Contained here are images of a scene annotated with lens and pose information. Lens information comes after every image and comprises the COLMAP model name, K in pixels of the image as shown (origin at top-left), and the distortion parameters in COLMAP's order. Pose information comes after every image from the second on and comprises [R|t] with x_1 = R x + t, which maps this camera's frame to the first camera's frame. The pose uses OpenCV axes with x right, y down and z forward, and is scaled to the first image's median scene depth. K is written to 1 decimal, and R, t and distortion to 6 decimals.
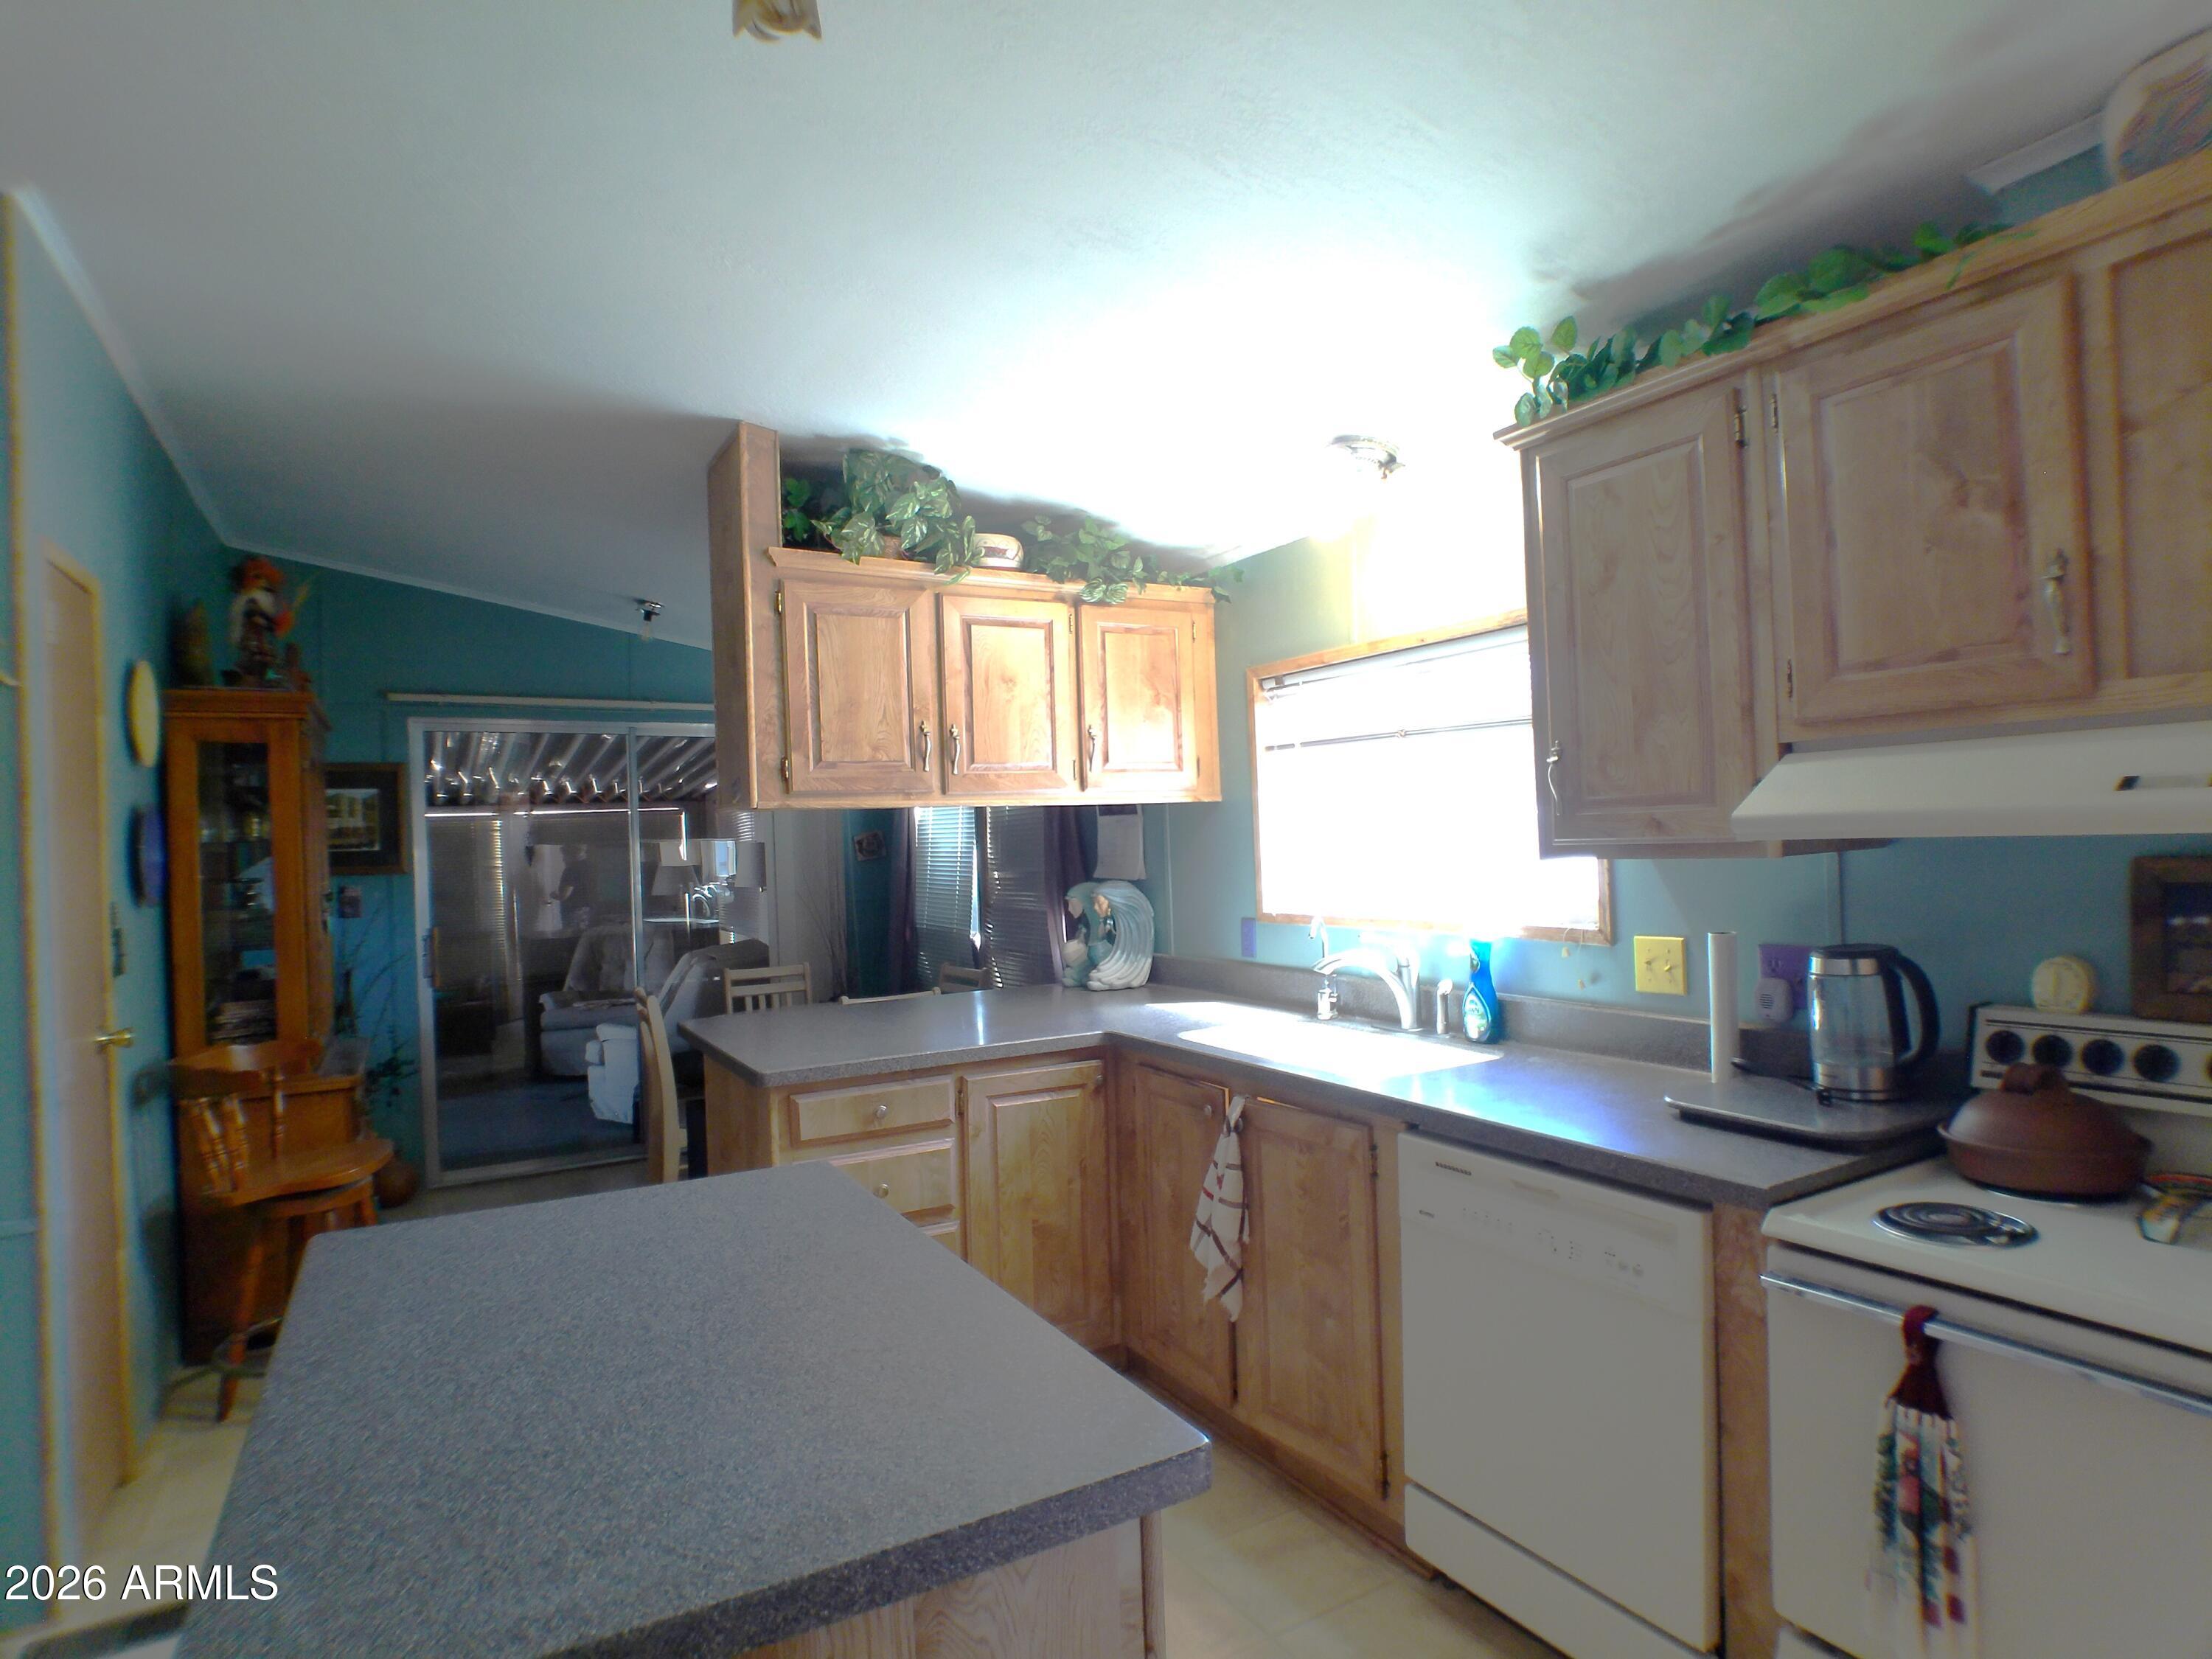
lens RADIAL K [[1209.2, 0, 1106.0], [0, 1209.2, 829.5], [0, 0, 1]] dist [-0.027442, -0.001235]
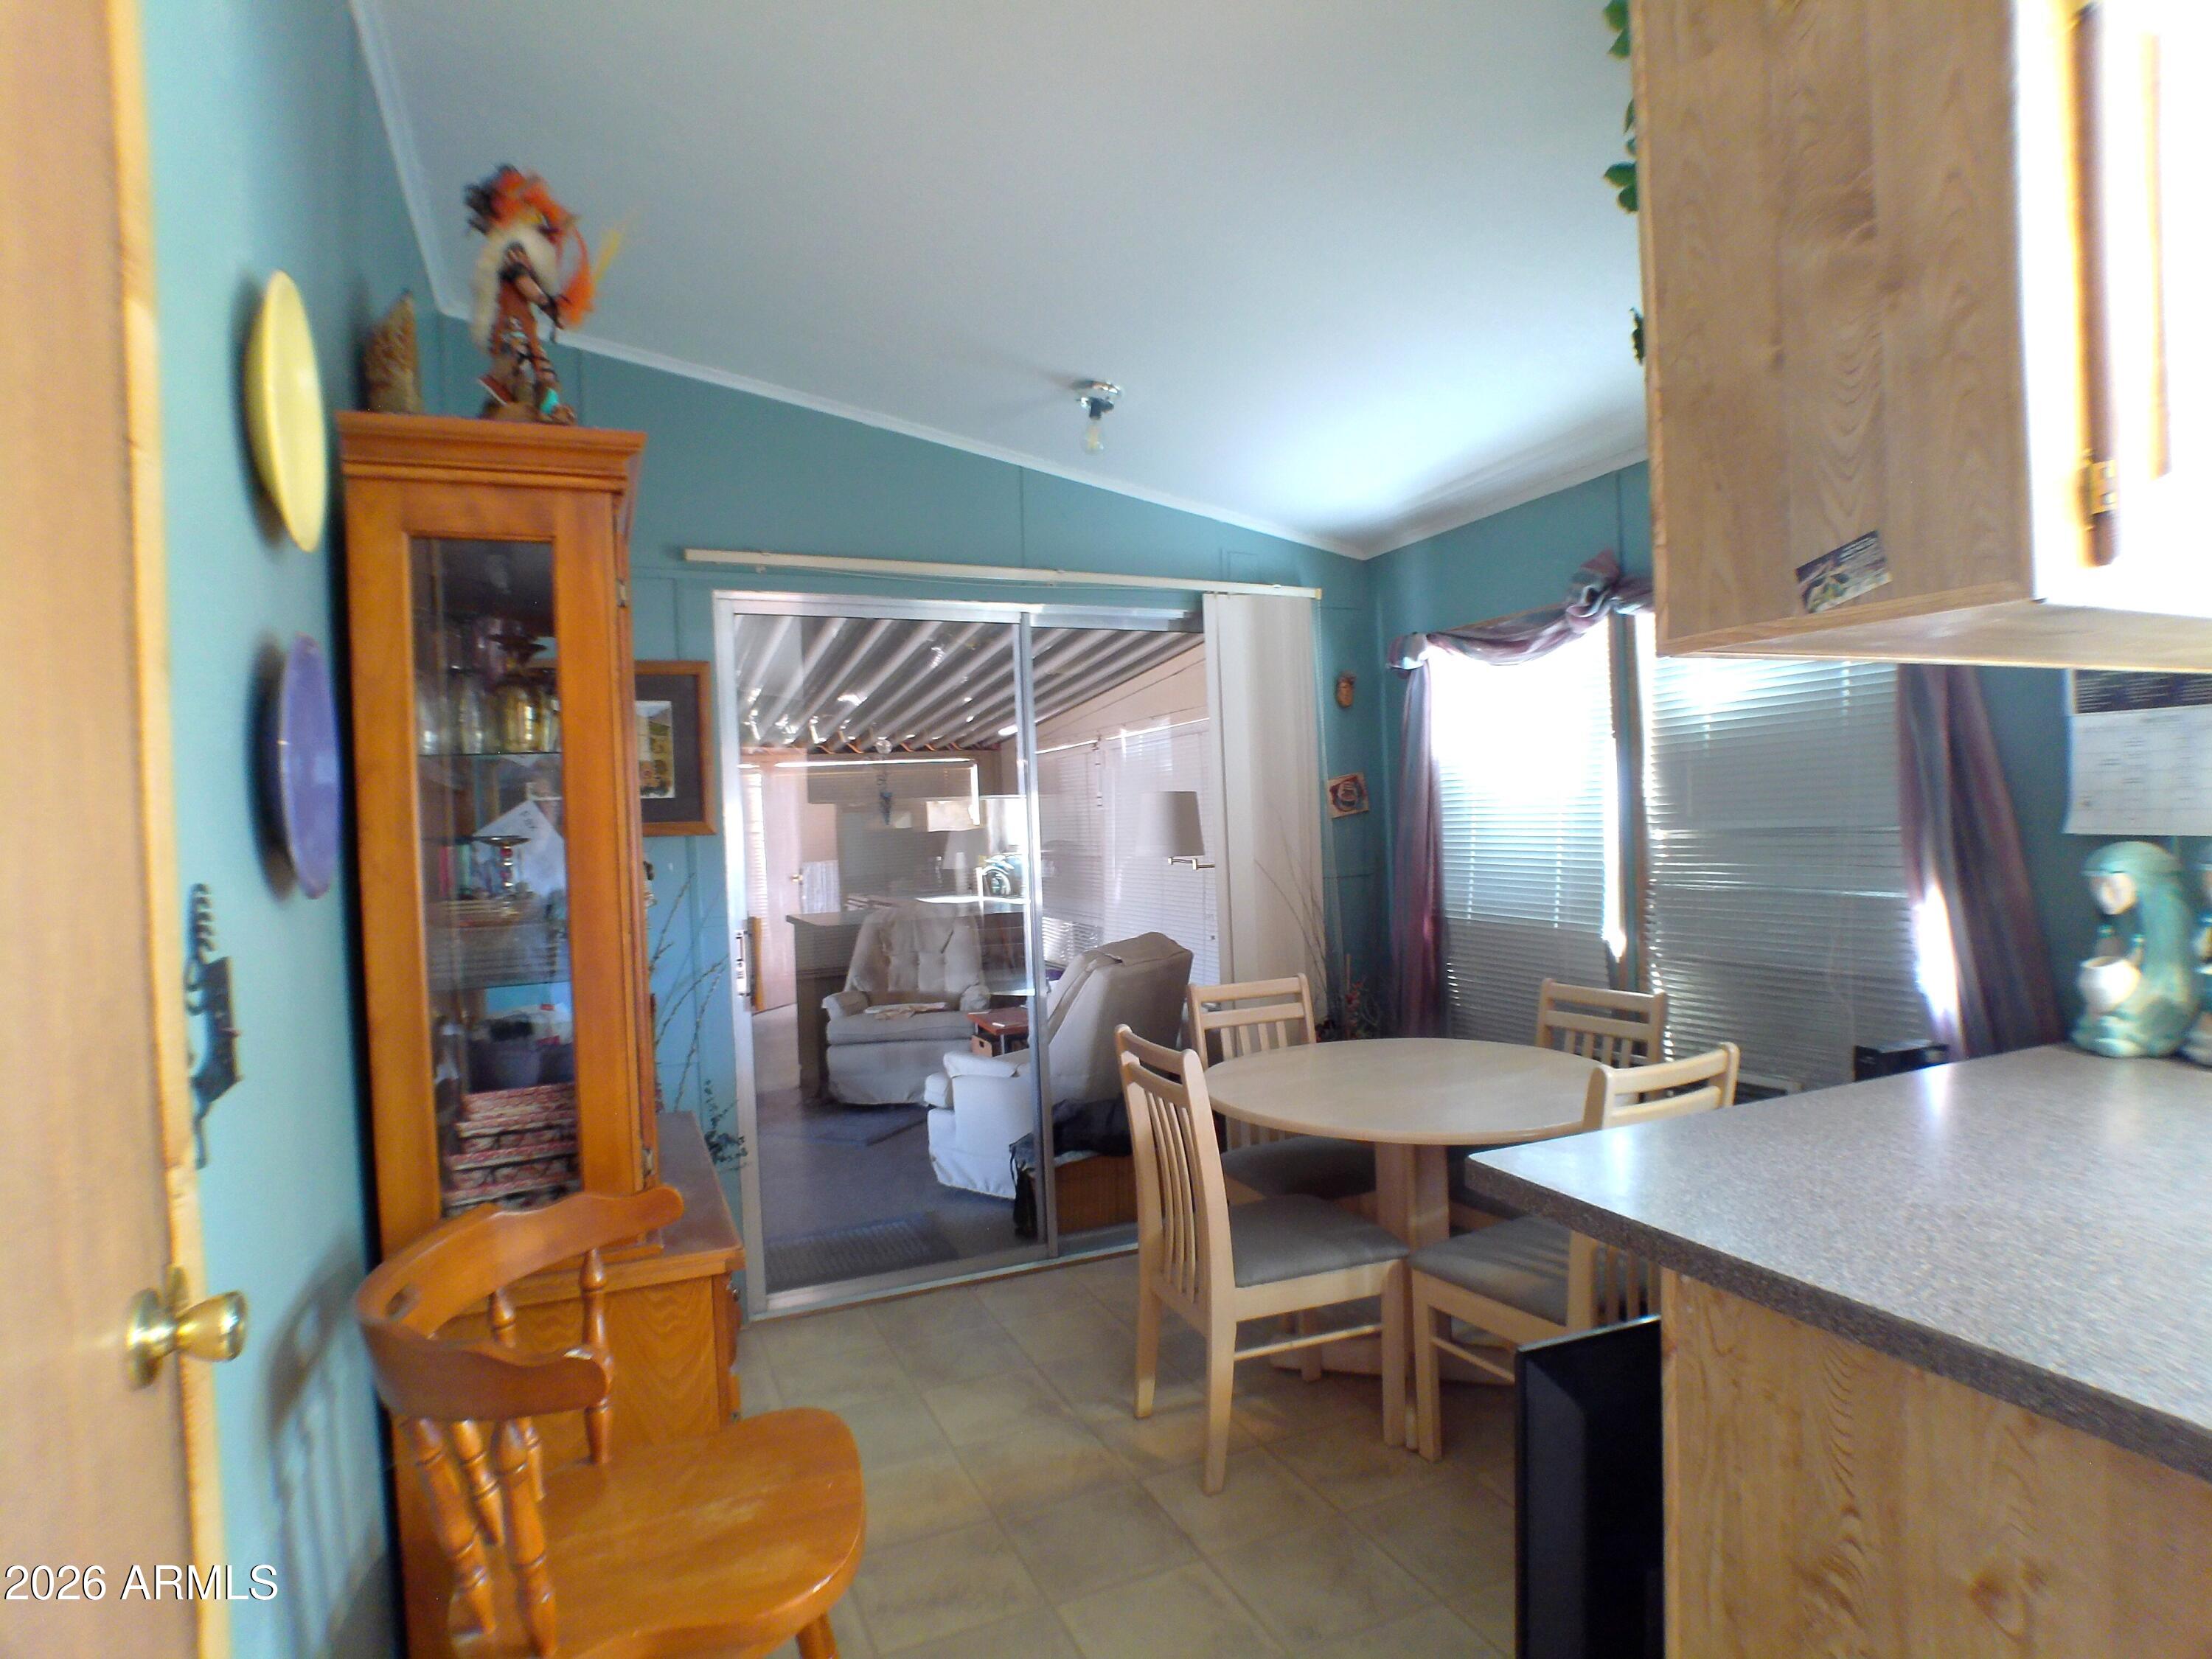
lens RADIAL K [[1209.2, 0, 1106.0], [0, 1209.2, 829.5], [0, 0, 1]] dist [-0.027442, -0.001235]
pose [[0.992891, -0.001597, -0.119013, -0.390397], [0.004165, 0.999764, 0.021335, 0.028083], [0.118951, -0.021679, 0.992663, 0.503175]]
